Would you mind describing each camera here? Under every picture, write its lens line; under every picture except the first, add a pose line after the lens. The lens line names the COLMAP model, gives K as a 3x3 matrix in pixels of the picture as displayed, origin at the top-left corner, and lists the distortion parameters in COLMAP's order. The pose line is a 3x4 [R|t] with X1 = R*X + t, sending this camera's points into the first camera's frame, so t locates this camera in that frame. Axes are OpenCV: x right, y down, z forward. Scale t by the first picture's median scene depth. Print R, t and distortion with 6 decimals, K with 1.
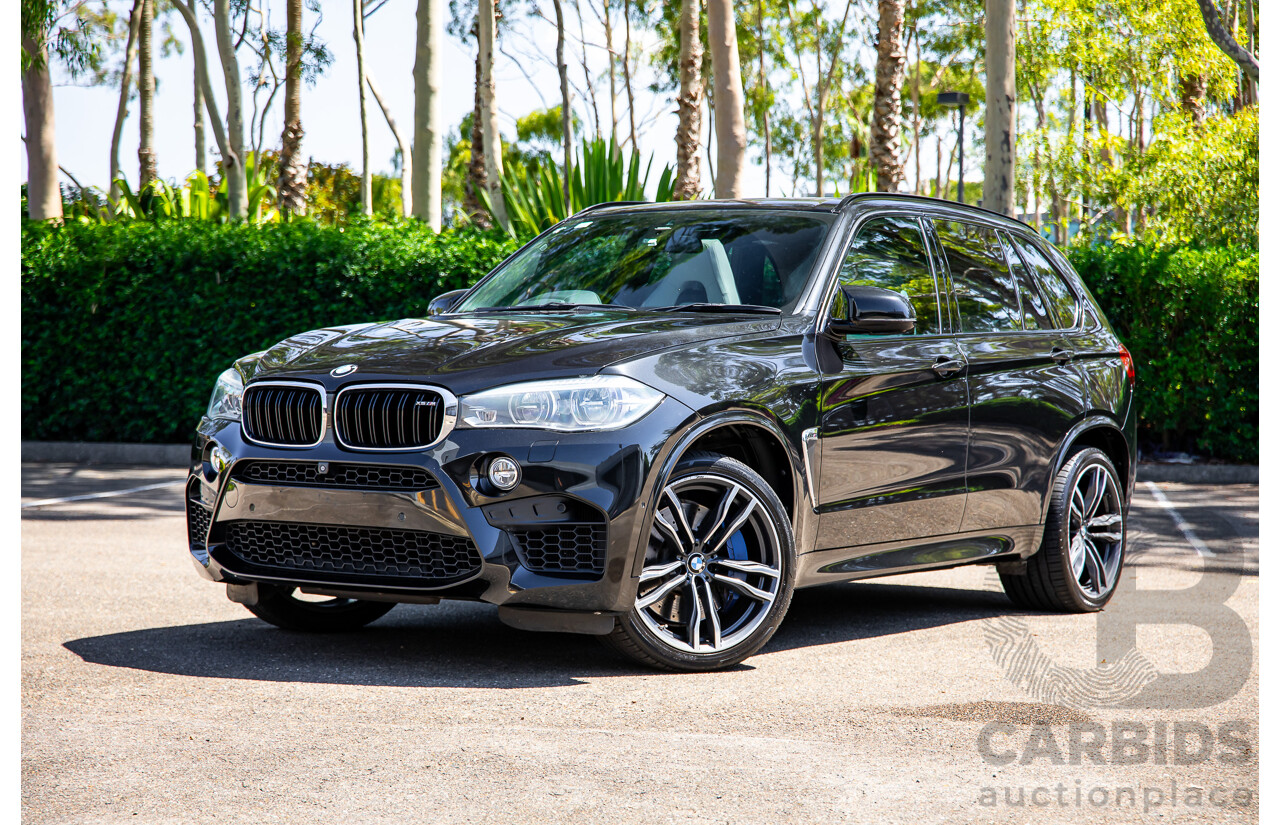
lens RADIAL K [[2250.9, 0, 641.9], [0, 2250.9, 444.4], [0, 0, 1]] dist [0.236037, 0.168783]
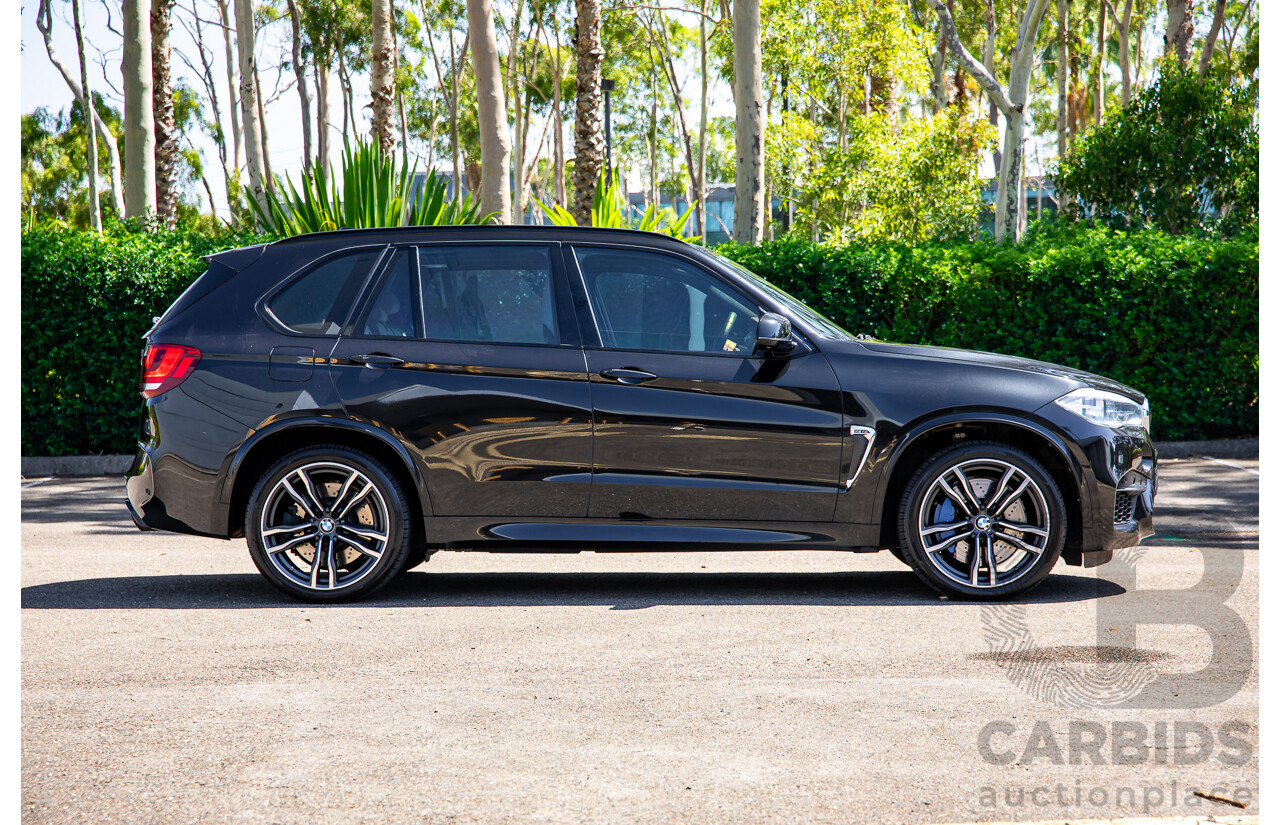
lens RADIAL K [[2347.1, 0, 629.0], [0, 2347.1, 457.1], [0, 0, 1]] dist [0.240175, 0.177987]
pose [[0.984139, -0.032027, 0.174483, -0.098970], [0.030132, 0.999455, 0.013497, -0.005030], [-0.174820, -0.008025, 0.984568, -0.075601]]
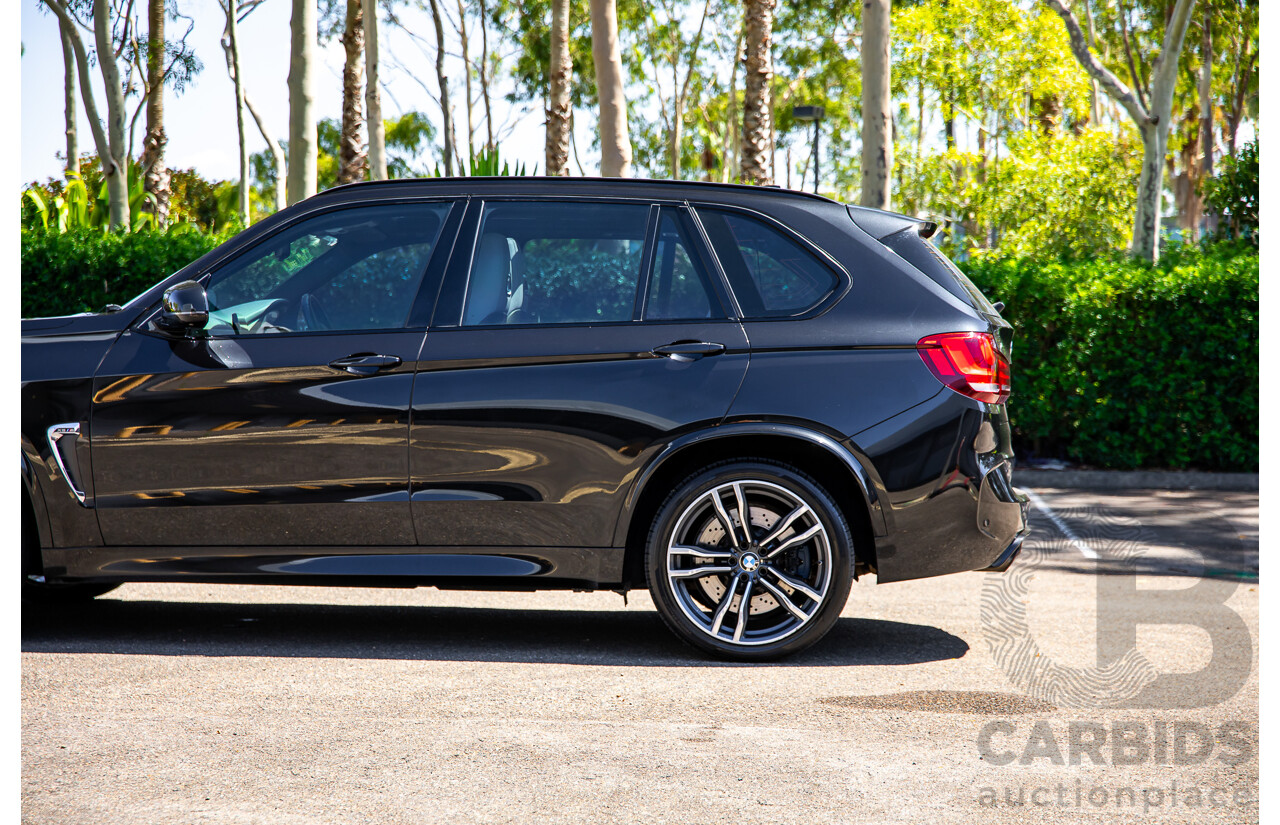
lens RADIAL K [[2250.9, 0, 641.9], [0, 2250.9, 444.4], [0, 0, 1]] dist [0.236037, 0.168783]
pose [[0.997629, -0.002072, 0.068788, -0.020196], [0.002320, 0.999991, -0.003516, 0.000072], [-0.068780, 0.003667, 0.997625, -0.016535]]
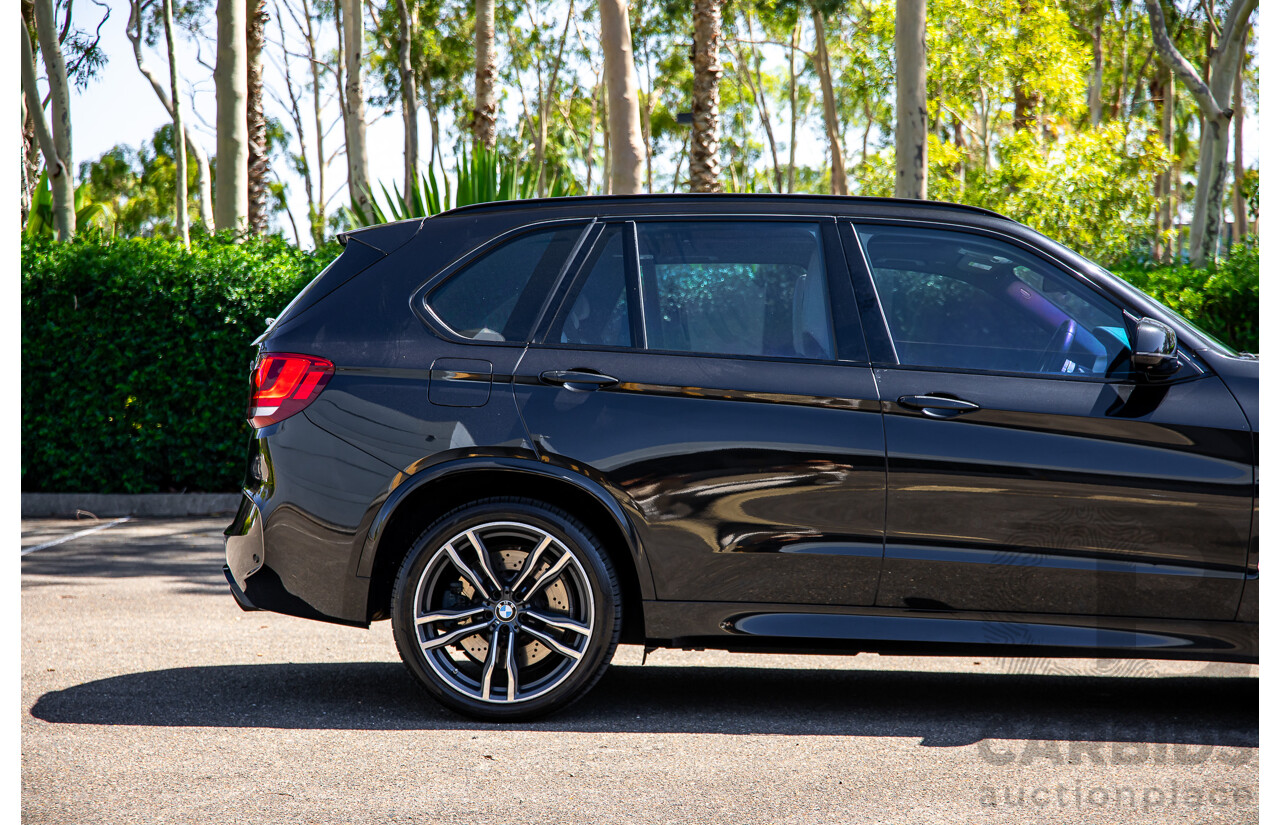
lens RADIAL K [[2260.6, 0, 640.3], [0, 2260.6, 439.7], [0, 0, 1]] dist [0.270747, 0.025917]
pose [[0.987725, -0.012328, 0.155716, -0.107992], [0.014175, 0.999842, -0.010754, -0.007462], [-0.155559, 0.012829, 0.987743, 0.088478]]
